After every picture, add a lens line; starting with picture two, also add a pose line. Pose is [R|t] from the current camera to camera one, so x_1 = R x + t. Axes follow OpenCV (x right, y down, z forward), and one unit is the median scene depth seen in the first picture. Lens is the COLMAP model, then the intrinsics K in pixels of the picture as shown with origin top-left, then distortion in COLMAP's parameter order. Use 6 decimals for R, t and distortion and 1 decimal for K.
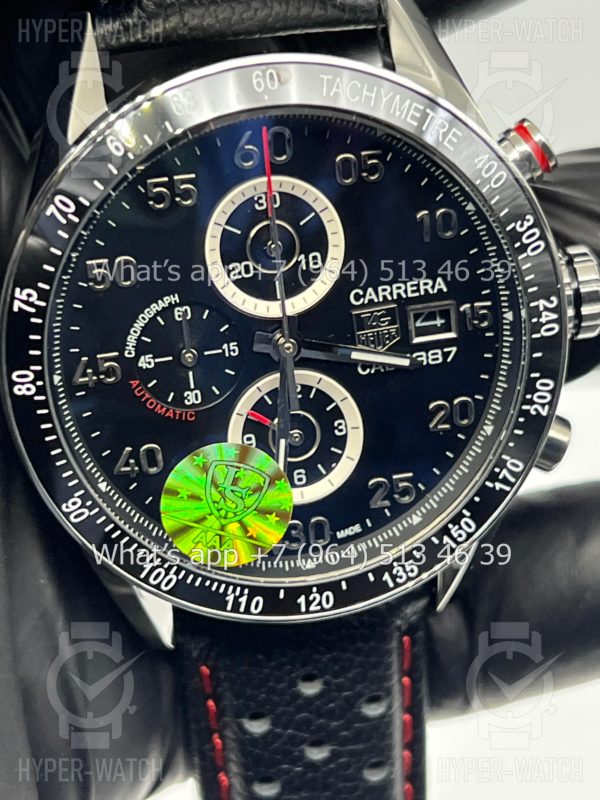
lens RADIAL K [[1853.0, 0, 289.7], [0, 1853.0, 396.9], [0, 0, 1]] dist [0.144123, 0.000000]
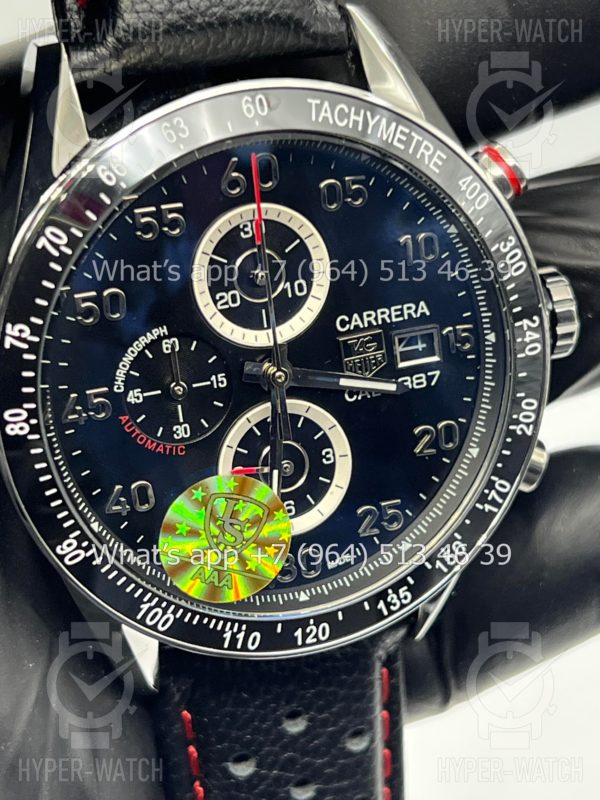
lens RADIAL K [[1853.0, 0, 292.3], [0, 1853.0, 394.9], [0, 0, 1]] dist [0.144123, 0.000000]
pose [[0.990250, -0.039115, 0.133696, -0.124609], [0.043996, 0.998461, -0.033751, 0.016672], [-0.132170, 0.039304, 0.990448, 0.022151]]
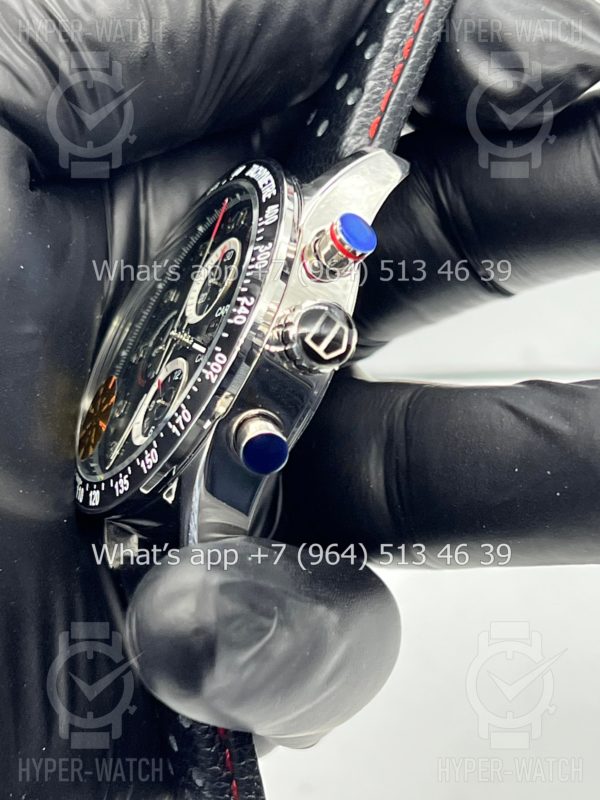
lens RADIAL K [[1853.0, 0, 300.0], [0, 1853.0, 400.8], [0, 0, 1]] dist [0.144123, 0.000000]
pose [[0.262157, -0.052756, -0.963582, 1.392146], [-0.592917, 0.779005, -0.203963, 0.246330], [0.761395, 0.624795, 0.172941, 0.843859]]
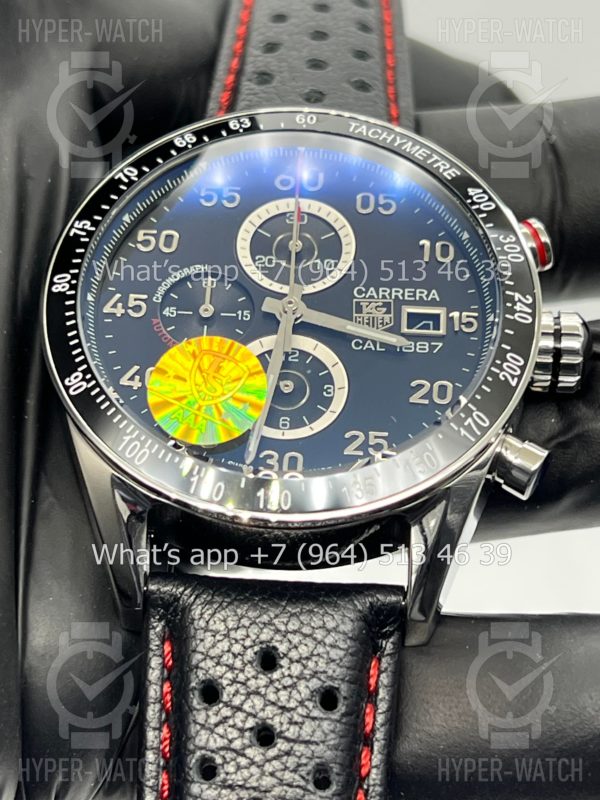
lens RADIAL K [[1853.0, 0, 299.9], [0, 1853.0, 396.9], [0, 0, 1]] dist [0.144123, 0.000000]
pose [[0.974022, 0.049436, -0.220990, 0.258710], [-0.192109, 0.697065, -0.690793, 0.797256], [0.119895, 0.715302, 0.688454, 0.246058]]
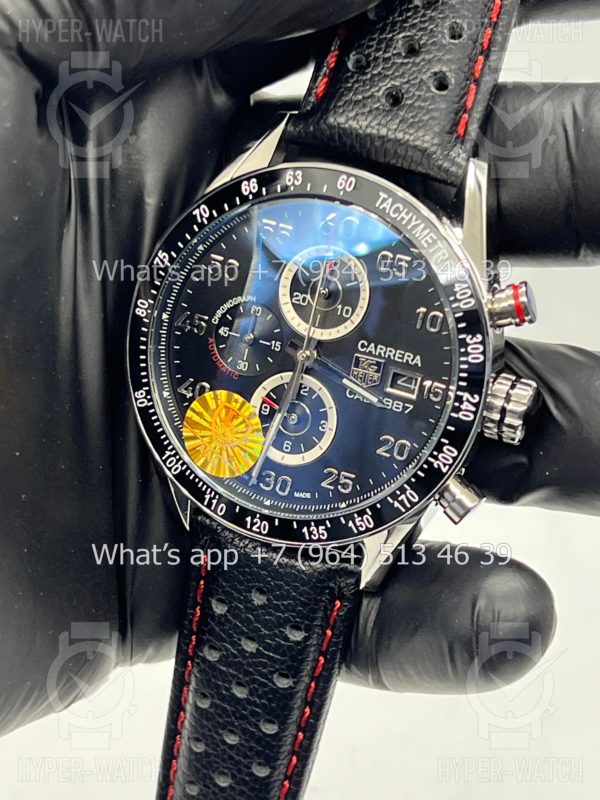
lens RADIAL K [[1853.0, 0, 304.5], [0, 1853.0, 405.6], [0, 0, 1]] dist [0.144123, 0.000000]
pose [[0.829906, 0.381438, -0.407136, 0.616282], [-0.426547, 0.904189, -0.022356, 0.041891], [0.359601, 0.192216, 0.913094, -0.353736]]
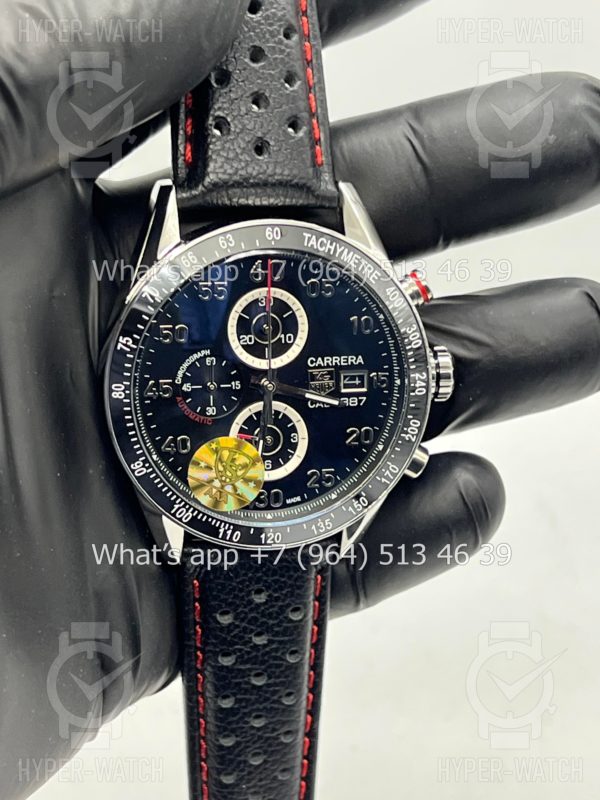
lens RADIAL K [[1853.0, 0, 306.8], [0, 1853.0, 402.3], [0, 0, 1]] dist [0.144123, 0.000000]
pose [[0.993397, 0.094607, 0.064907, -0.076432], [-0.089910, 0.993357, -0.071827, 0.107272], [-0.071271, 0.065517, 0.995303, -0.709621]]
